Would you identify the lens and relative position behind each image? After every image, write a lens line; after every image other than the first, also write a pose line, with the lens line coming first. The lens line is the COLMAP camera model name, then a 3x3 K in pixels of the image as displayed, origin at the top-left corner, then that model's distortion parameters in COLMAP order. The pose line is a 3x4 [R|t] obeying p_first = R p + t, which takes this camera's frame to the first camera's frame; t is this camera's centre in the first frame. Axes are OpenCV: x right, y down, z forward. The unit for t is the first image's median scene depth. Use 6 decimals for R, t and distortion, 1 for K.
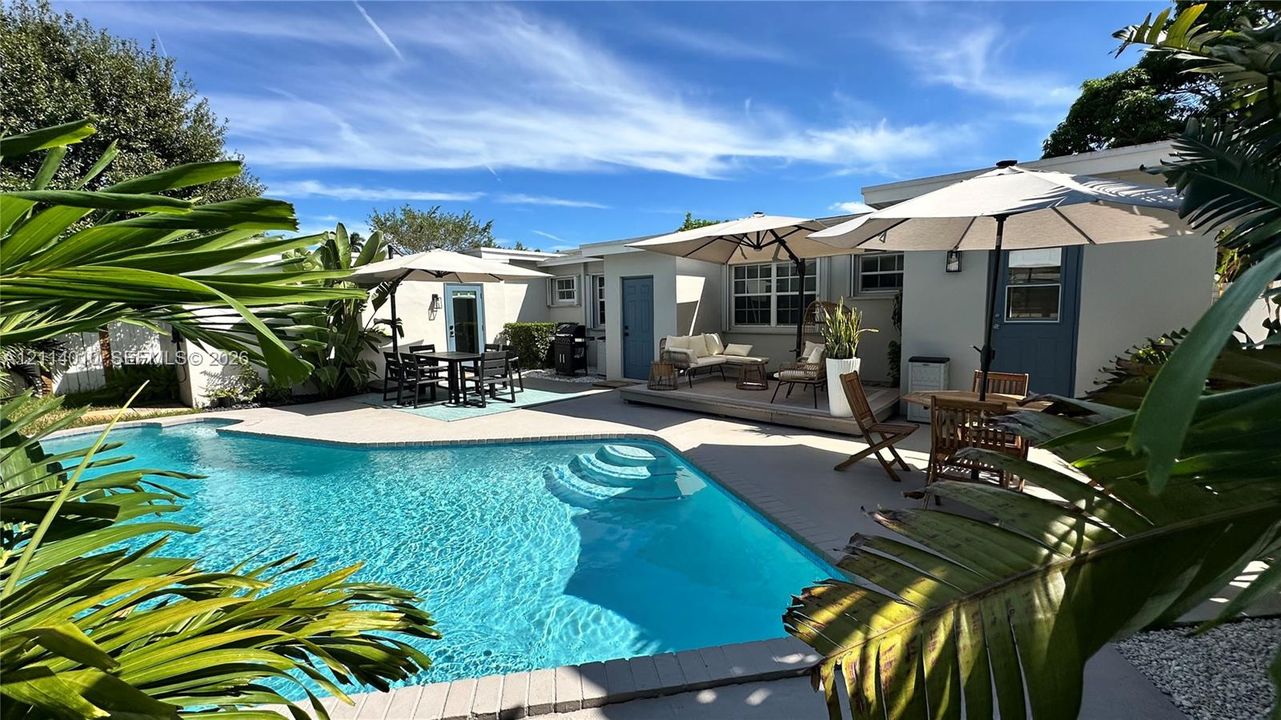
lens RADIAL K [[528.0, 0, 640.5], [0, 528.0, 360.0], [0, 0, 1]] dist [-0.000384, -0.000032]
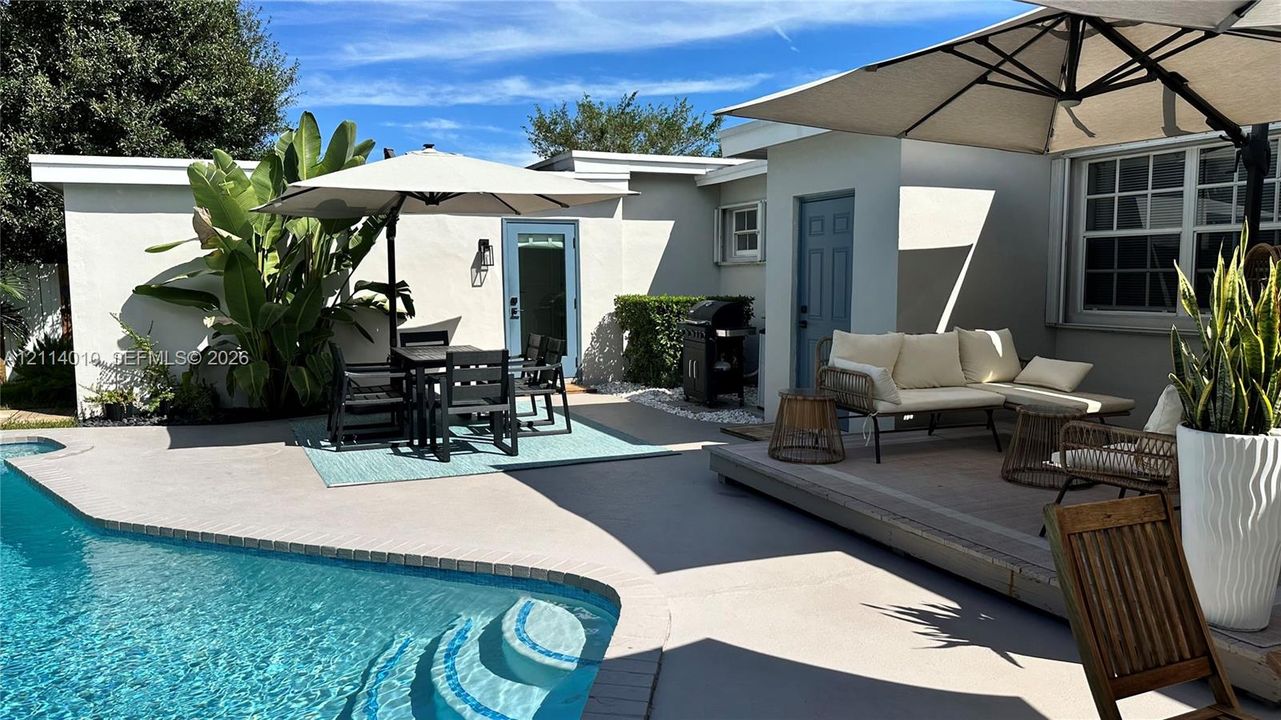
lens RADIAL K [[906.0, 0, 640.5], [0, 906.0, 360.0], [0, 0, 1]] dist [0.084214, -0.111335]
pose [[0.902620, 0.050417, -0.427475, 0.178030], [-0.051883, 0.998619, 0.008228, -0.016913], [0.427300, 0.014752, 0.903990, 0.232769]]
